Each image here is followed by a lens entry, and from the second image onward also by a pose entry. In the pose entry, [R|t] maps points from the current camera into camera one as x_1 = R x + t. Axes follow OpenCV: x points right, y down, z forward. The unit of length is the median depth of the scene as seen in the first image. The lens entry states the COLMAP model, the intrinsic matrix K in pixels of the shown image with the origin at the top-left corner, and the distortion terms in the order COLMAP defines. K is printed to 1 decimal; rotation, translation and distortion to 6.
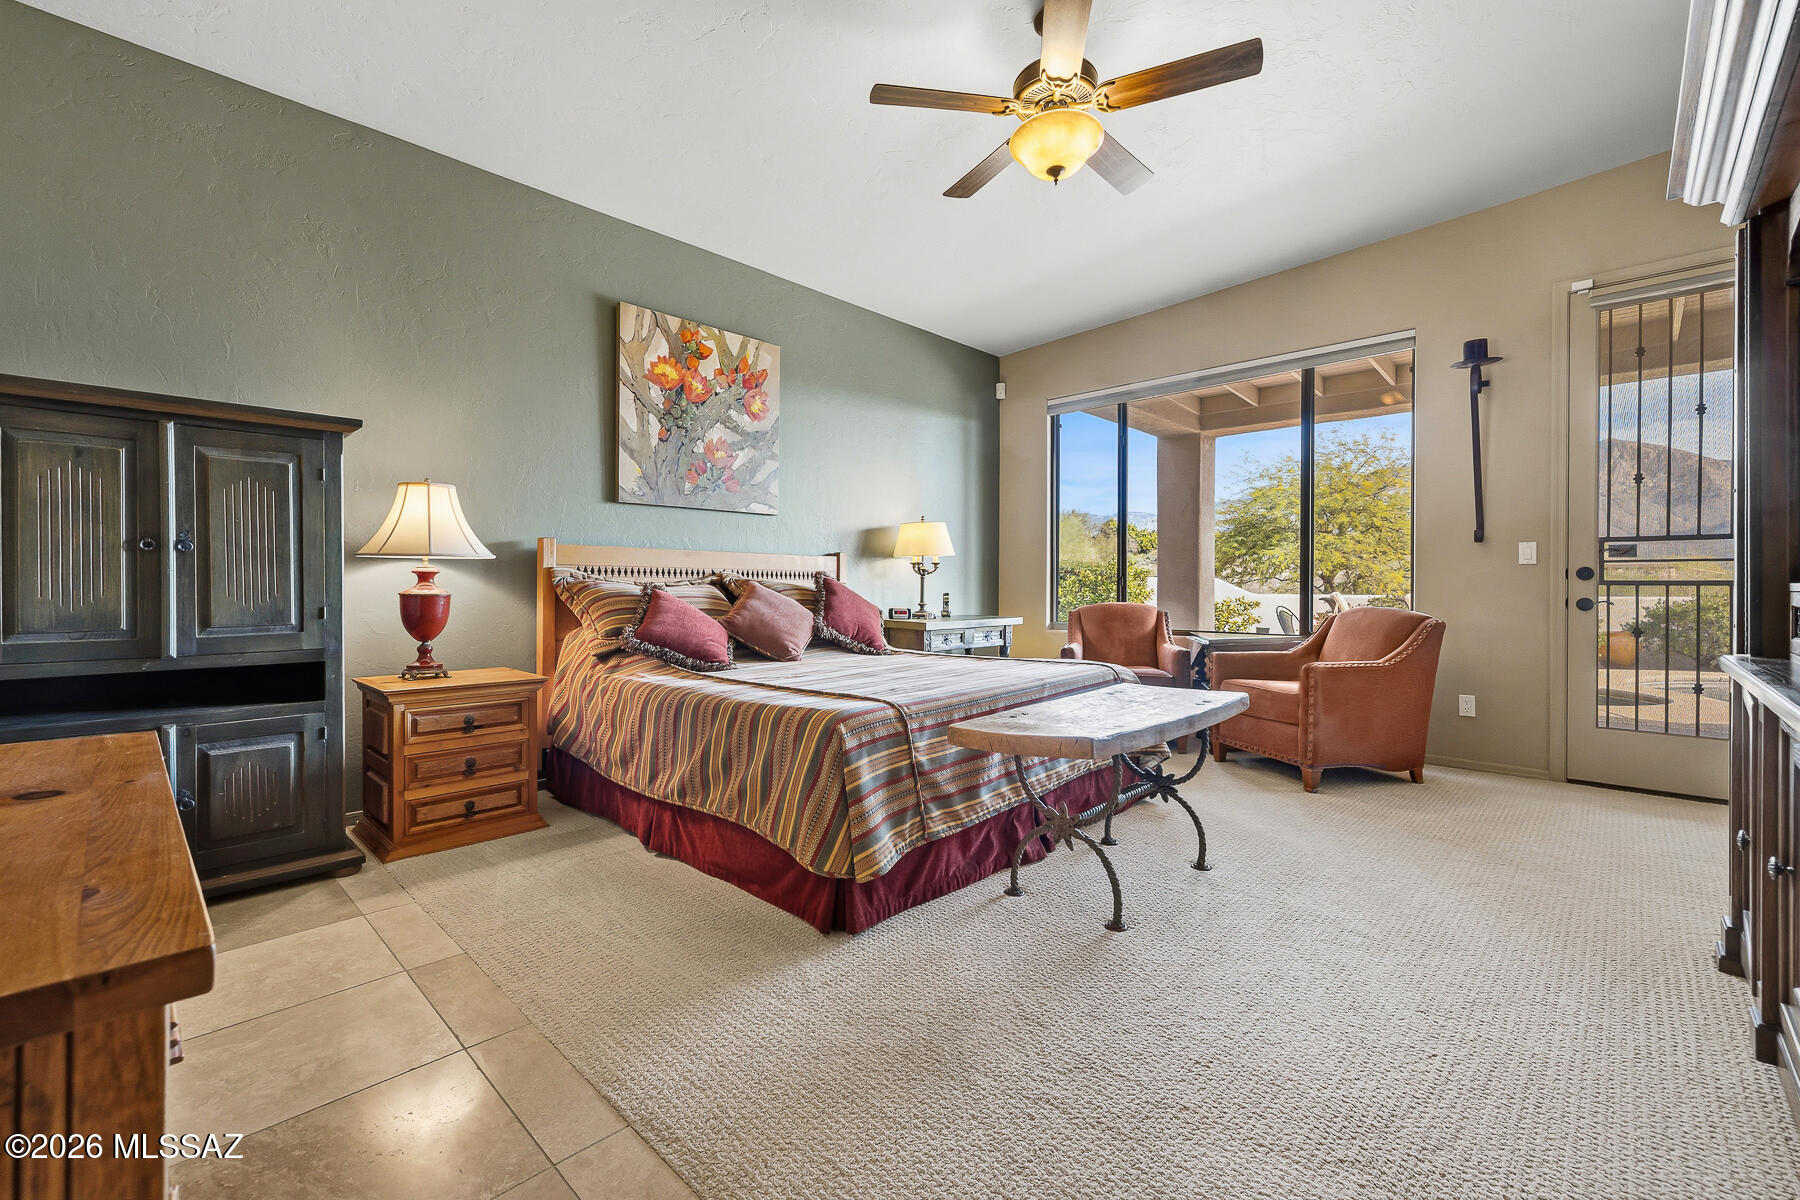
lens RADIAL K [[757.6, 0, 891.1], [0, 757.6, 588.8], [0, 0, 1]] dist [0.009042, -0.000235]
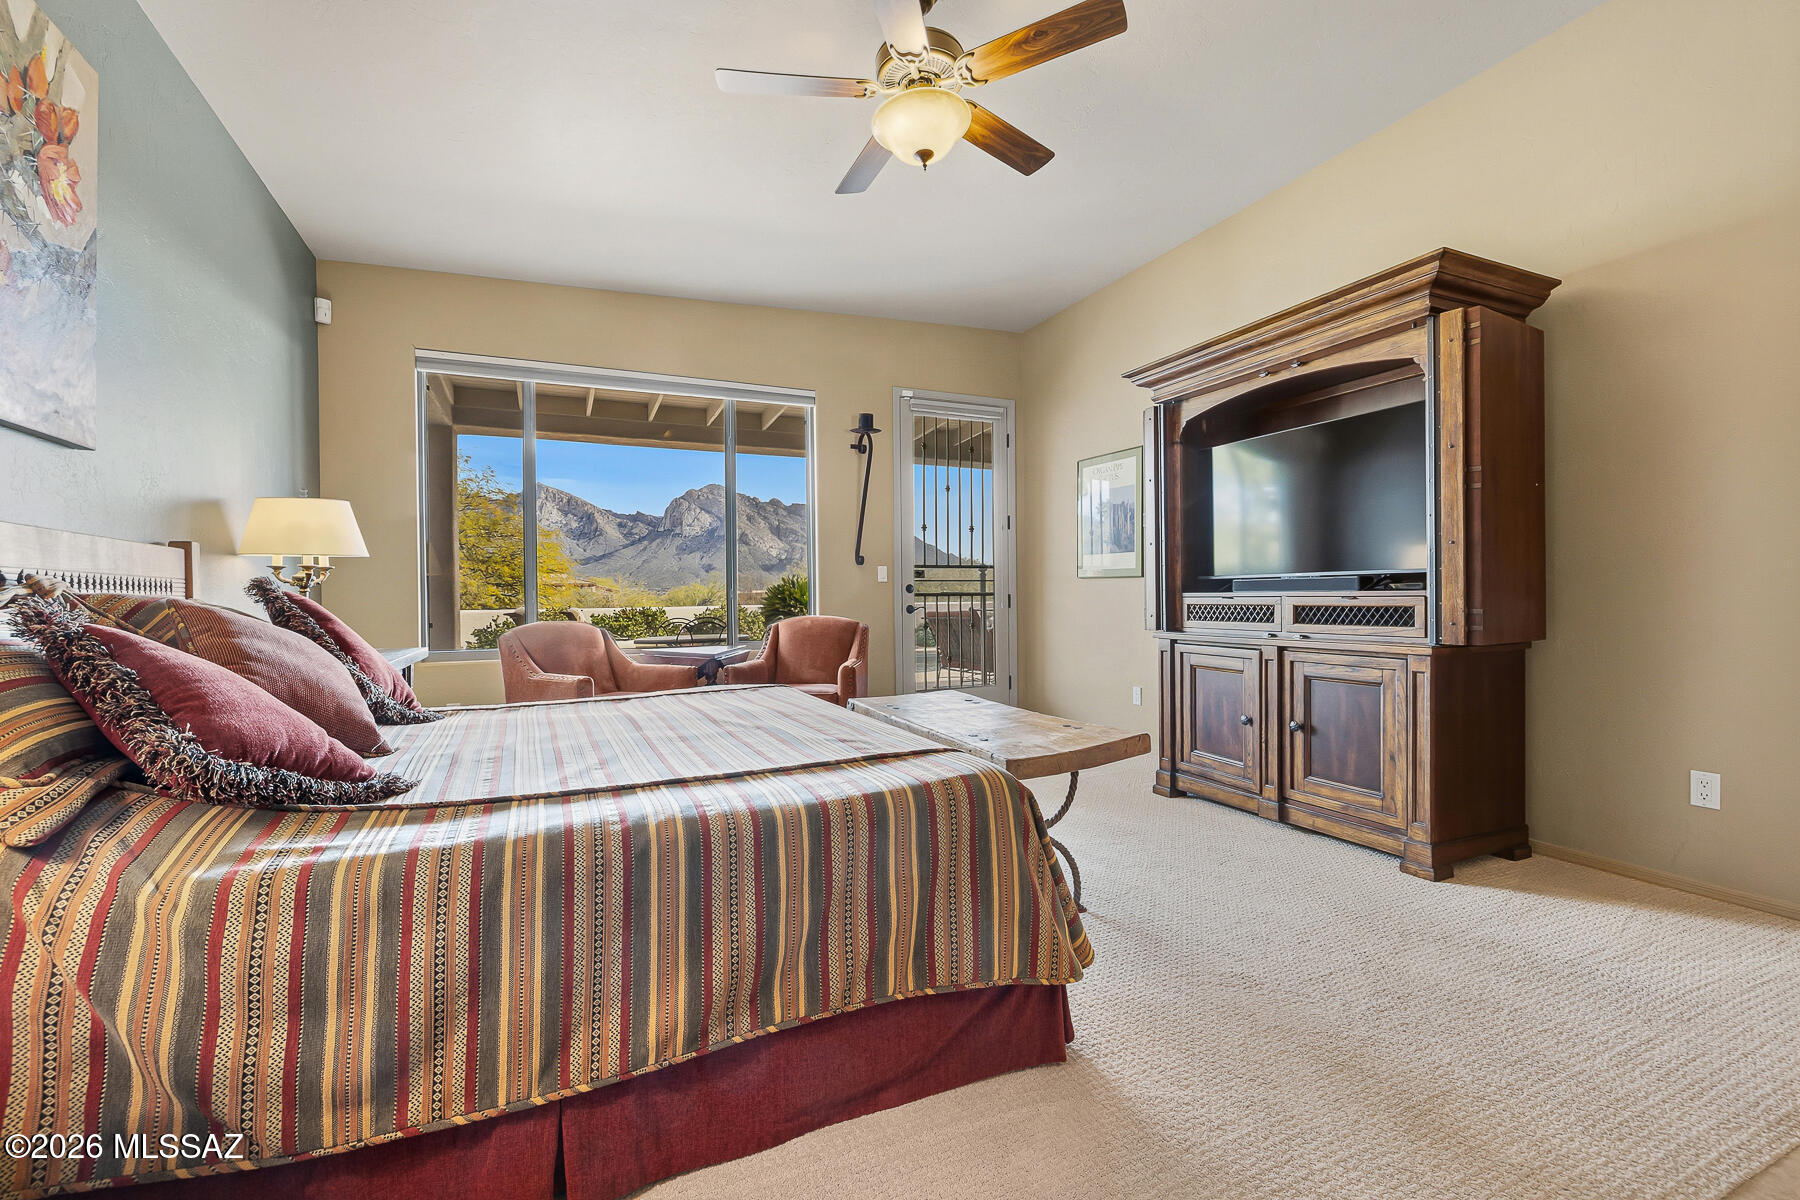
lens RADIAL K [[757.6, 0, 886.1], [0, 757.6, 599.0], [0, 0, 1]] dist [0.009042, -0.000235]
pose [[0.382458, -0.008475, 0.923934, -0.437642], [0.015755, 0.999872, 0.002649, -0.004231], [-0.923838, 0.013544, 0.382543, 0.450513]]
